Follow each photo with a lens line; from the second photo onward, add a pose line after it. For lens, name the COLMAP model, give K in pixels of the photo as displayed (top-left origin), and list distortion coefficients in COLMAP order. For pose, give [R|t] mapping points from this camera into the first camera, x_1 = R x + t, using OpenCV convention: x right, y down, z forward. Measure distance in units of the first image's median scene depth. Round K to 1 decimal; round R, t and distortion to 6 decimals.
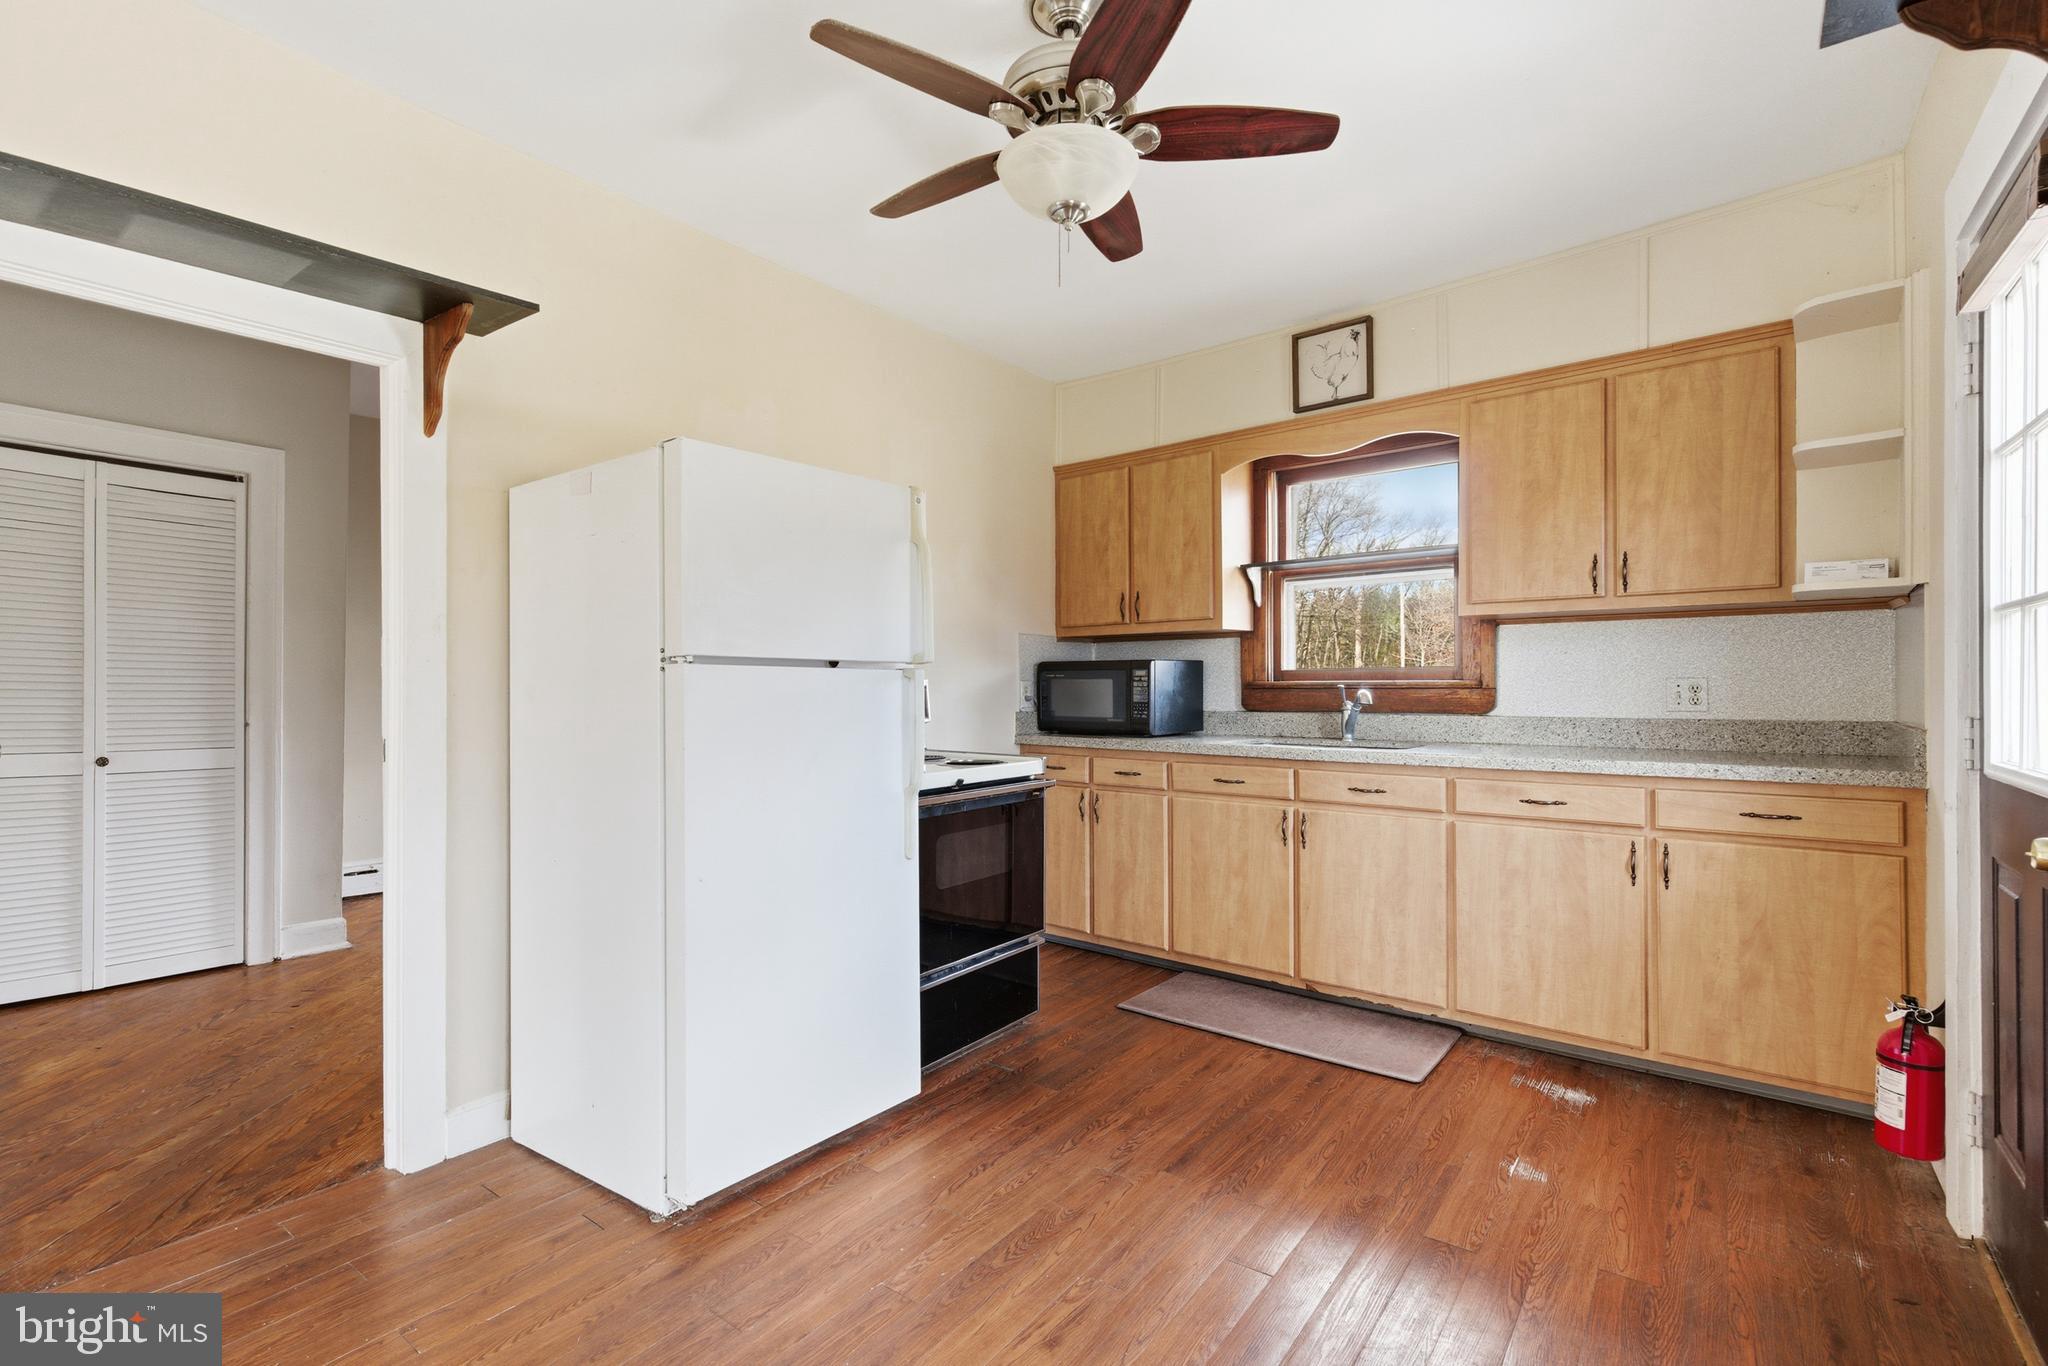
lens RADIAL K [[924.7, 0, 1021.1], [0, 924.7, 677.8], [0, 0, 1]] dist [0.000613, -0.000787]
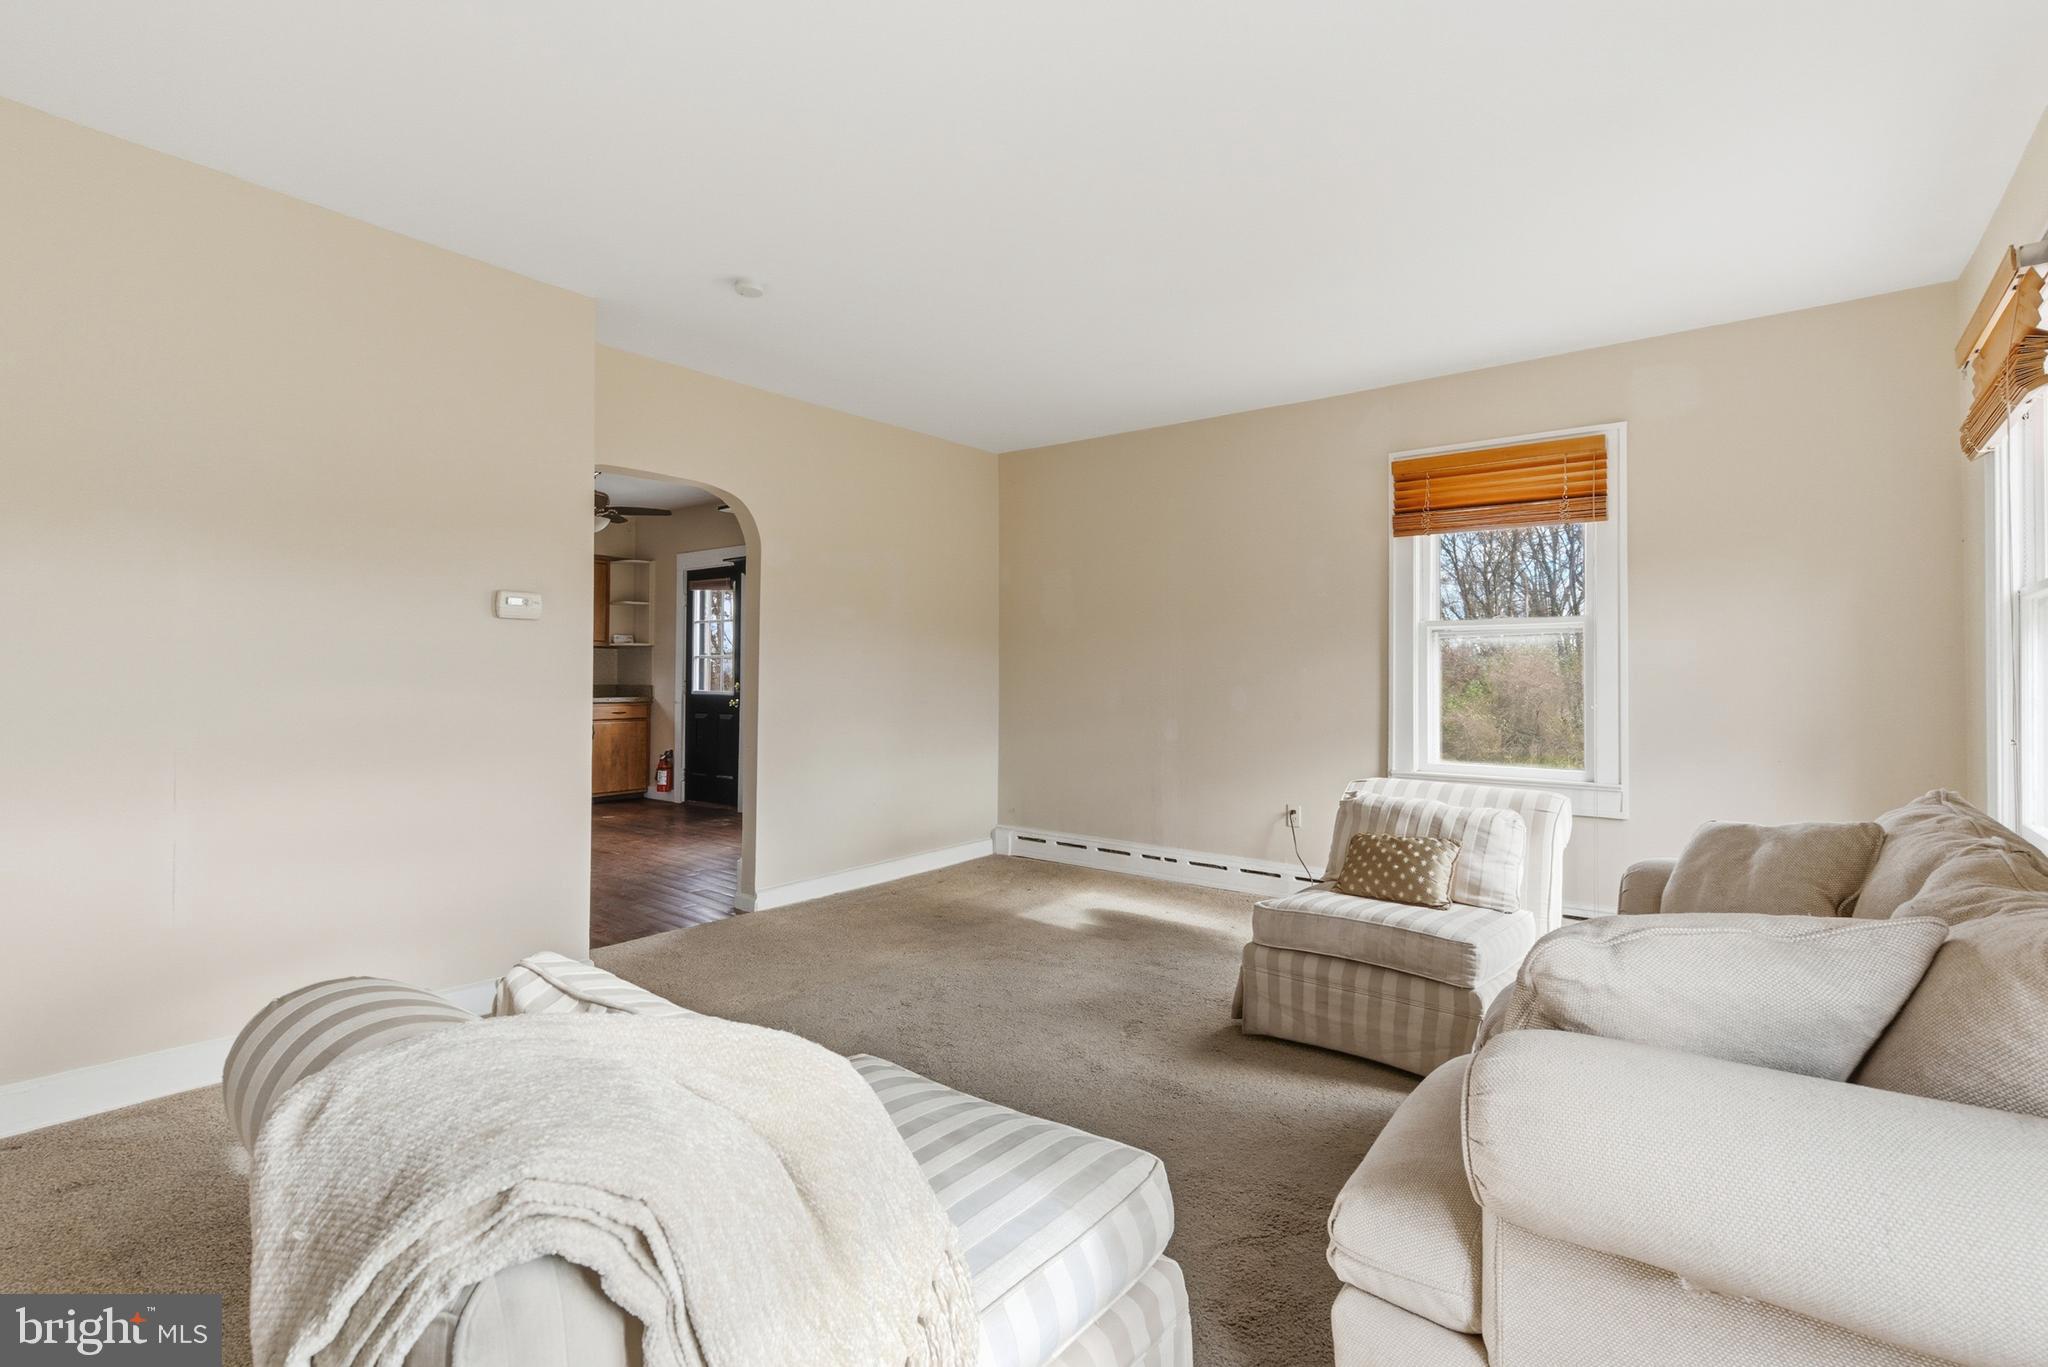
lens RADIAL K [[924.7, 0, 1021.1], [0, 924.7, 678.3], [0, 0, 1]] dist [0.000613, -0.000787]
pose [[0.024666, 0.009239, 0.999653, -1.726534], [-0.010029, 0.999909, -0.008994, 0.030288], [-0.999645, -0.009804, 0.024756, -0.361174]]
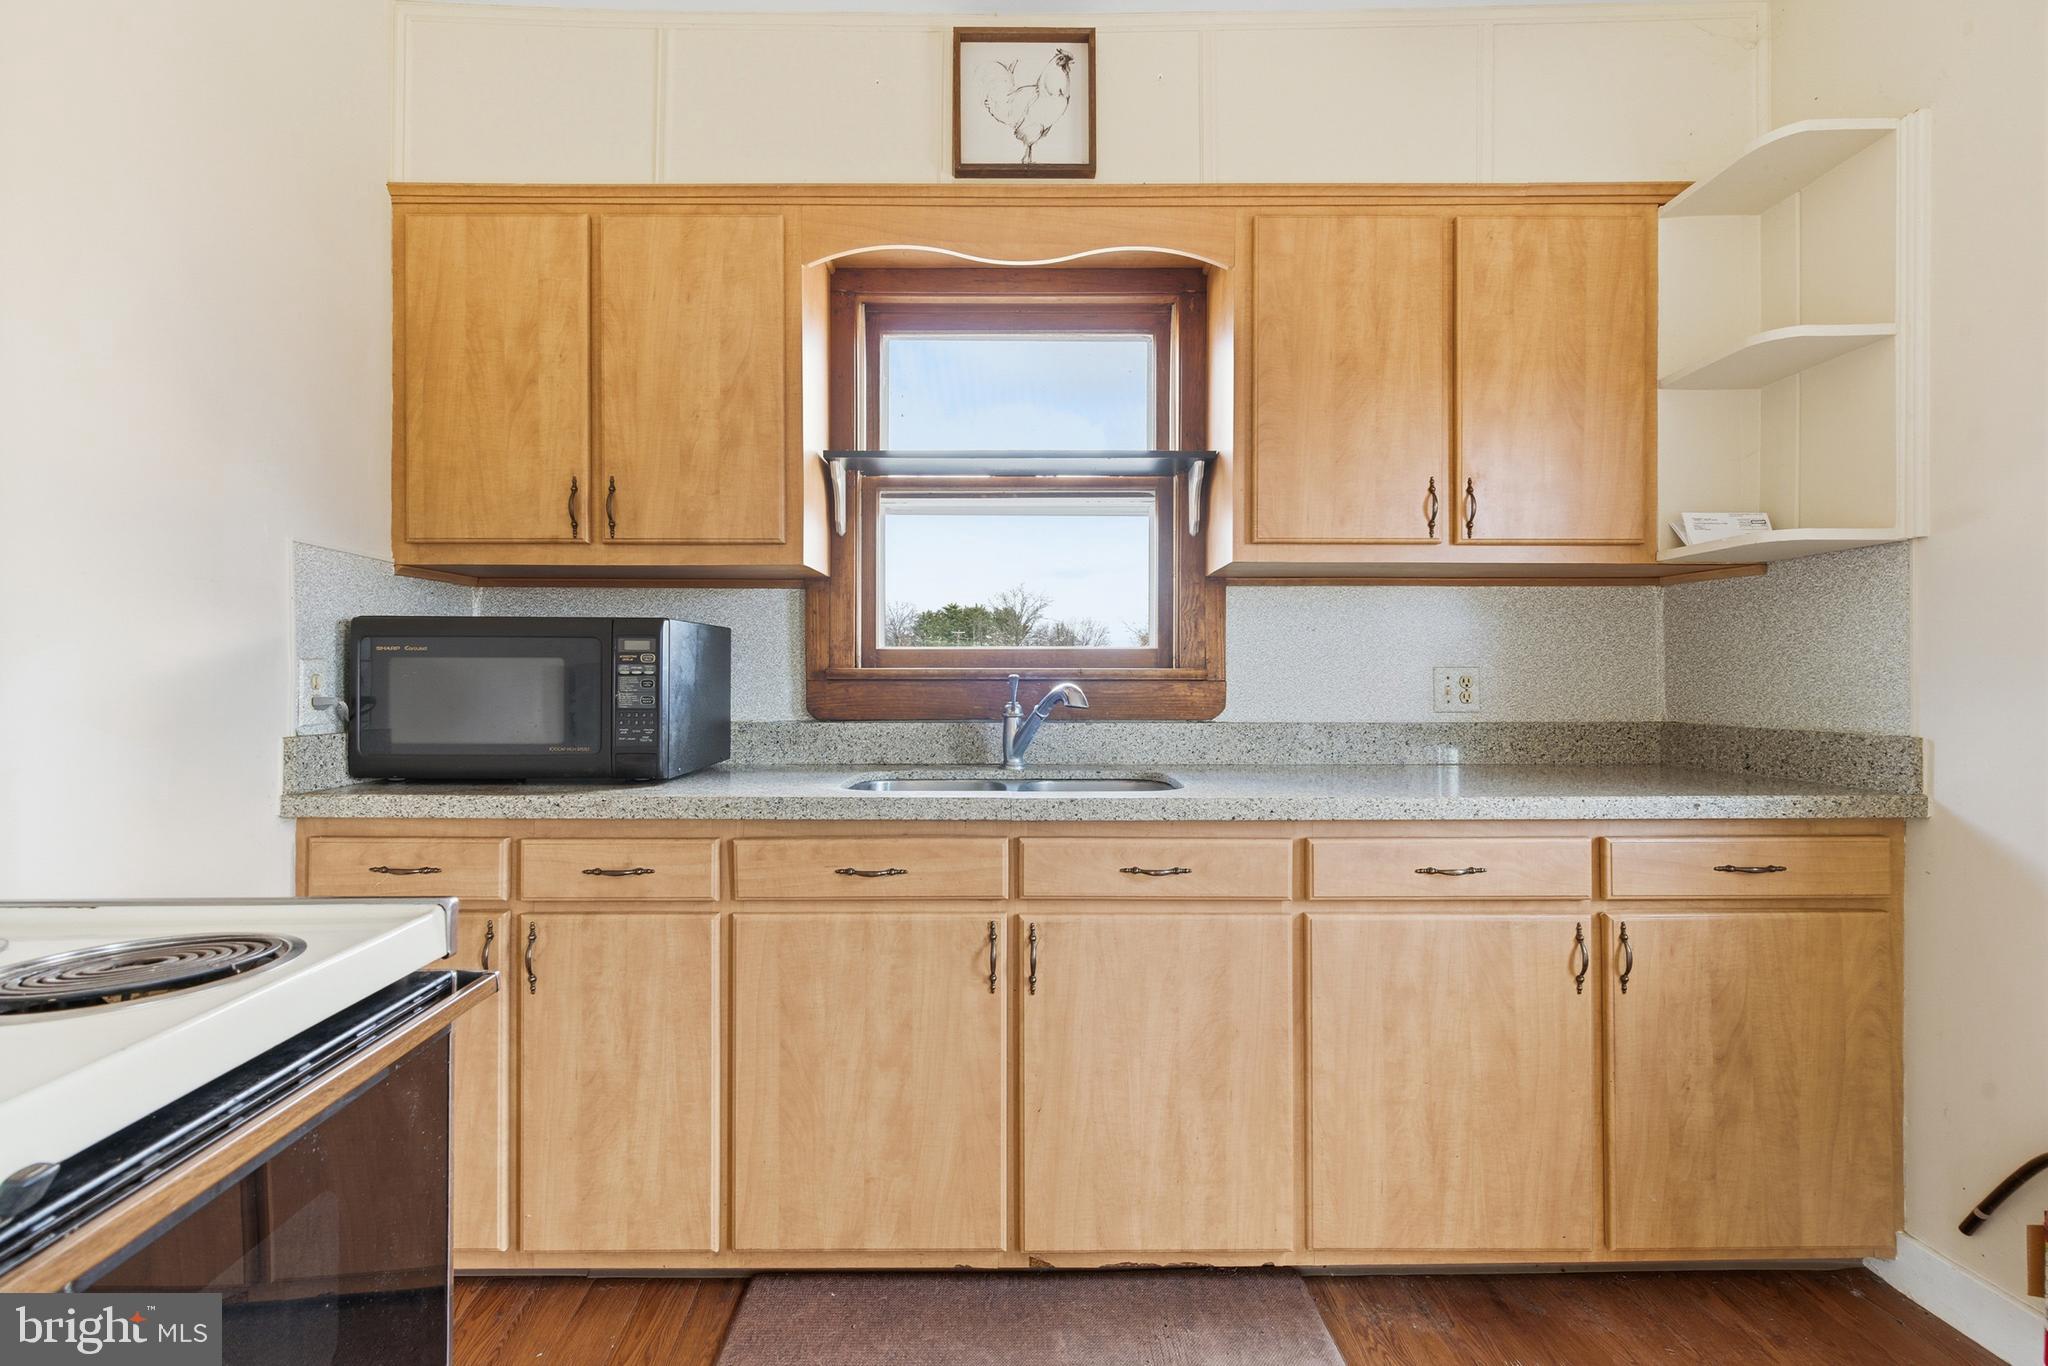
lens RADIAL K [[924.7, 0, 1021.1], [0, 924.7, 677.8], [0, 0, 1]] dist [0.000613, -0.000787]
pose [[0.759715, 0.005440, 0.650233, -0.028094], [-0.009343, 0.999953, 0.002551, 0.008956], [-0.650189, -0.008013, 0.759731, 0.588177]]
